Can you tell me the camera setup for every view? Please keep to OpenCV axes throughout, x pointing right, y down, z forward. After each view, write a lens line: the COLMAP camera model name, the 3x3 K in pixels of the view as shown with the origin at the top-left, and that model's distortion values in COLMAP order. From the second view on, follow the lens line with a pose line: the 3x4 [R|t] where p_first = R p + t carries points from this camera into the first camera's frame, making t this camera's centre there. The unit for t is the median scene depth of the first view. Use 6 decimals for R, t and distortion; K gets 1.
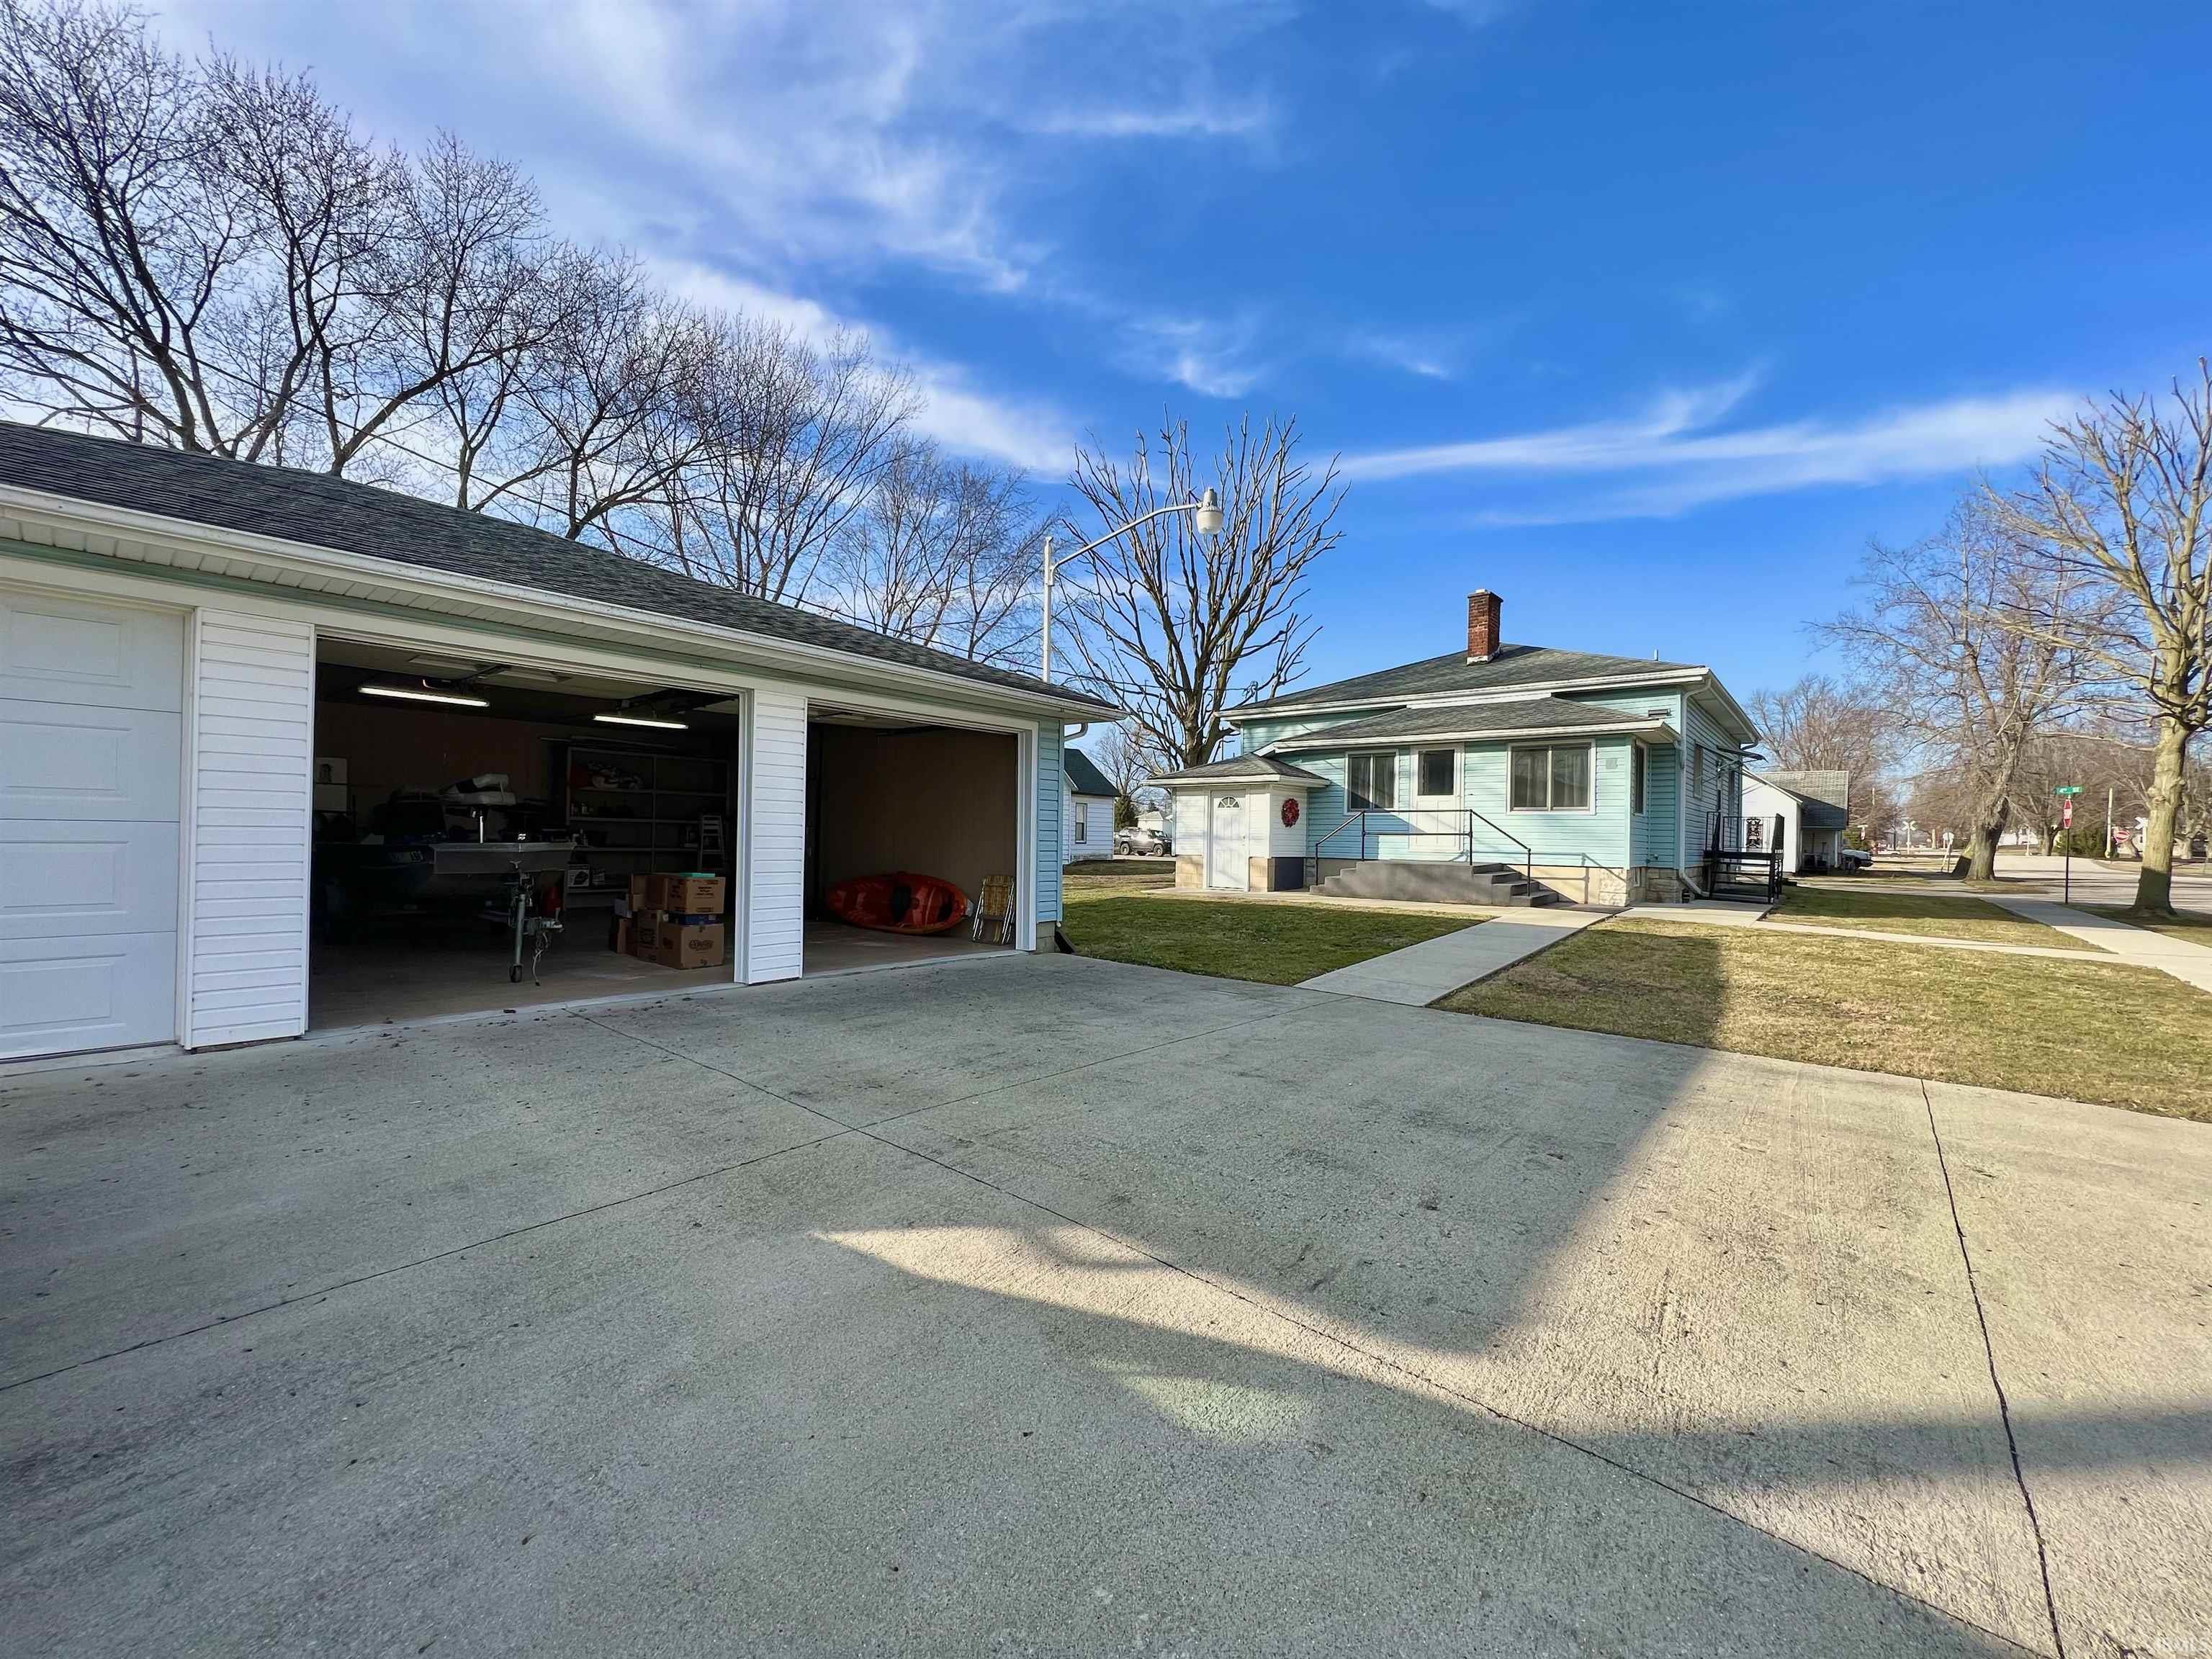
lens RADIAL K [[881.4, 0, 1106.0], [0, 881.4, 829.5], [0, 0, 1]] dist [0.000222, -0.000440]
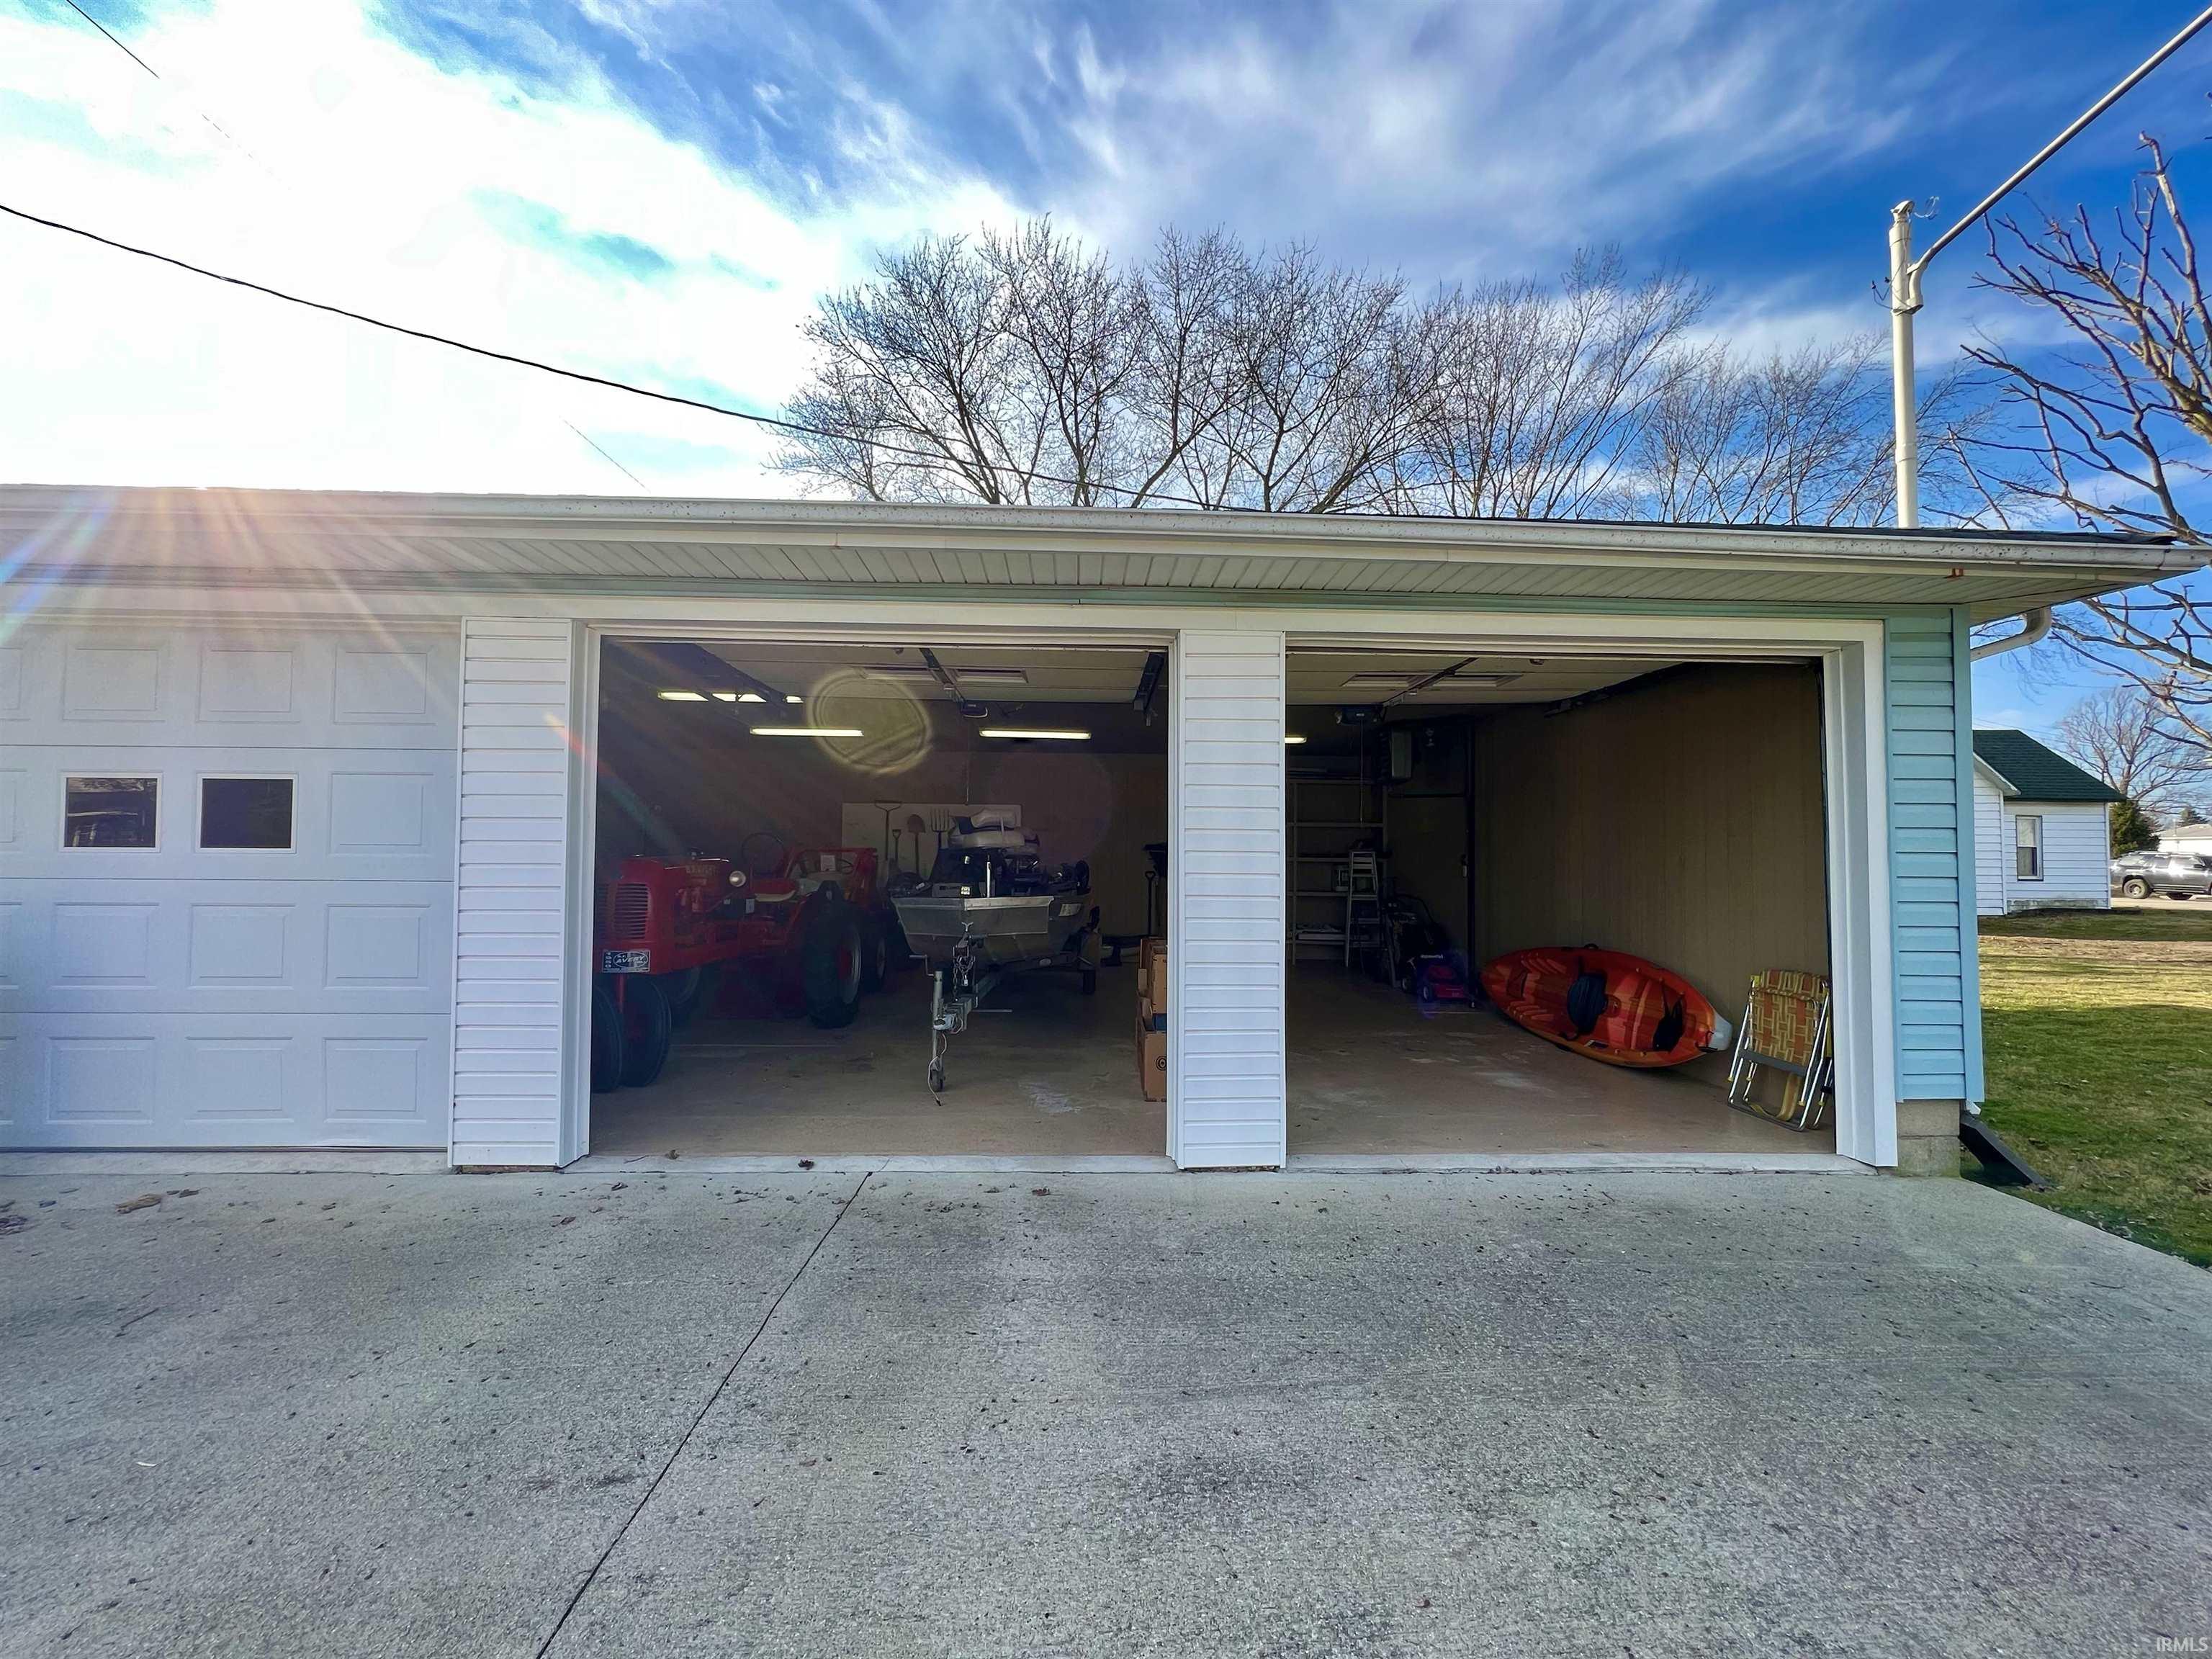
lens RADIAL K [[897.3, 0, 1106.0], [0, 897.3, 829.5], [0, 0, 1]] dist [-0.000063, 0.000160]
pose [[0.676983, -0.036453, -0.735096, -0.009521], [0.010947, 0.999161, -0.039467, -0.005655], [0.735918, 0.018672, 0.676814, 0.262616]]
